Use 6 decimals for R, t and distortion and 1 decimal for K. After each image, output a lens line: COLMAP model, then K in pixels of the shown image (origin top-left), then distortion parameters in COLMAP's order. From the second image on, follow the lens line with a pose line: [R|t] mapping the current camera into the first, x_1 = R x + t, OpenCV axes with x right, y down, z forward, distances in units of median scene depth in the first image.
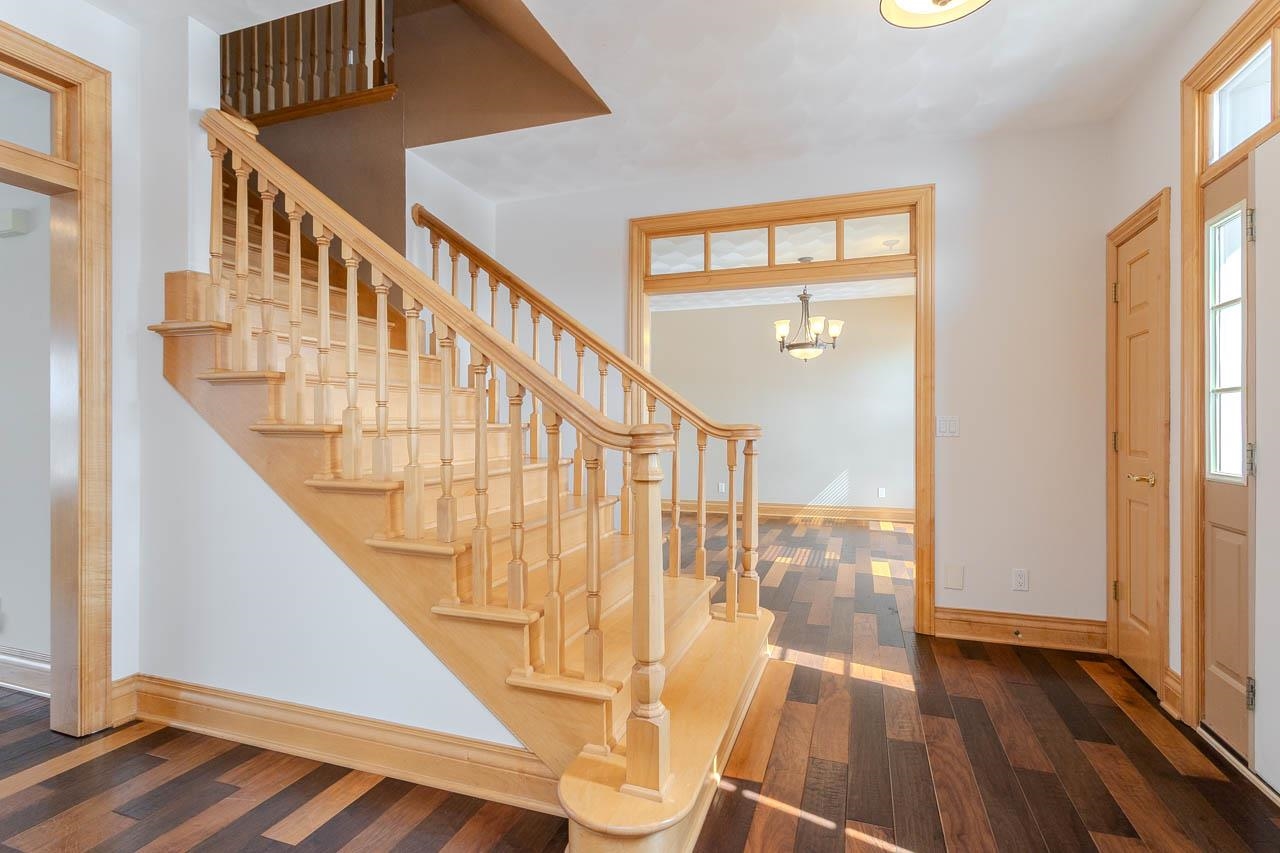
lens RADIAL K [[628.8, 0, 639.3], [0, 628.8, 423.4], [0, 0, 1]] dist [0.001108, 0.000129]
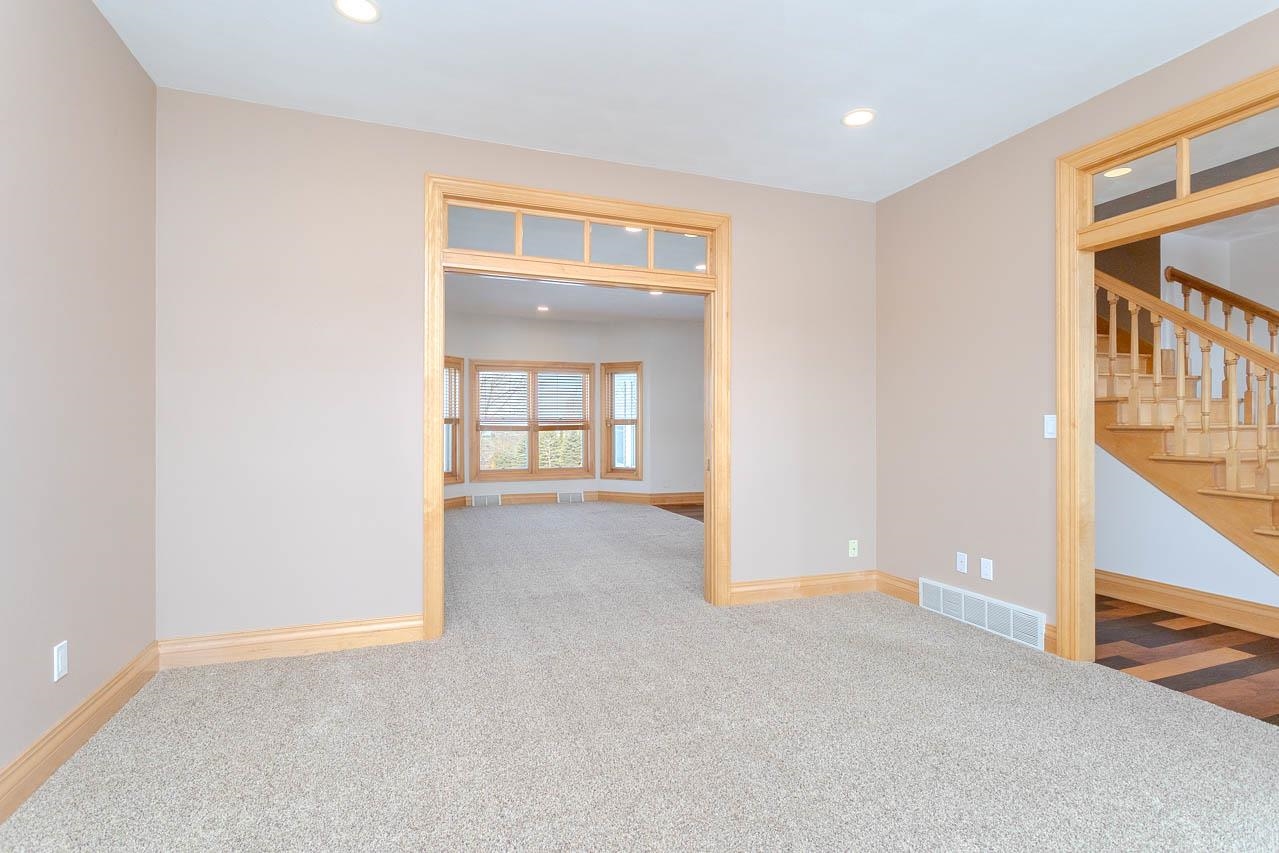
lens RADIAL K [[612.4, 0, 638.1], [0, 612.4, 427.1], [0, 0, 1]] dist [-0.001243, 0.000178]
pose [[0.632562, -0.000493, -0.774510, -0.082335], [0.004076, 0.999988, 0.002693, -0.005317], [0.774499, -0.004860, 0.632556, -1.284973]]
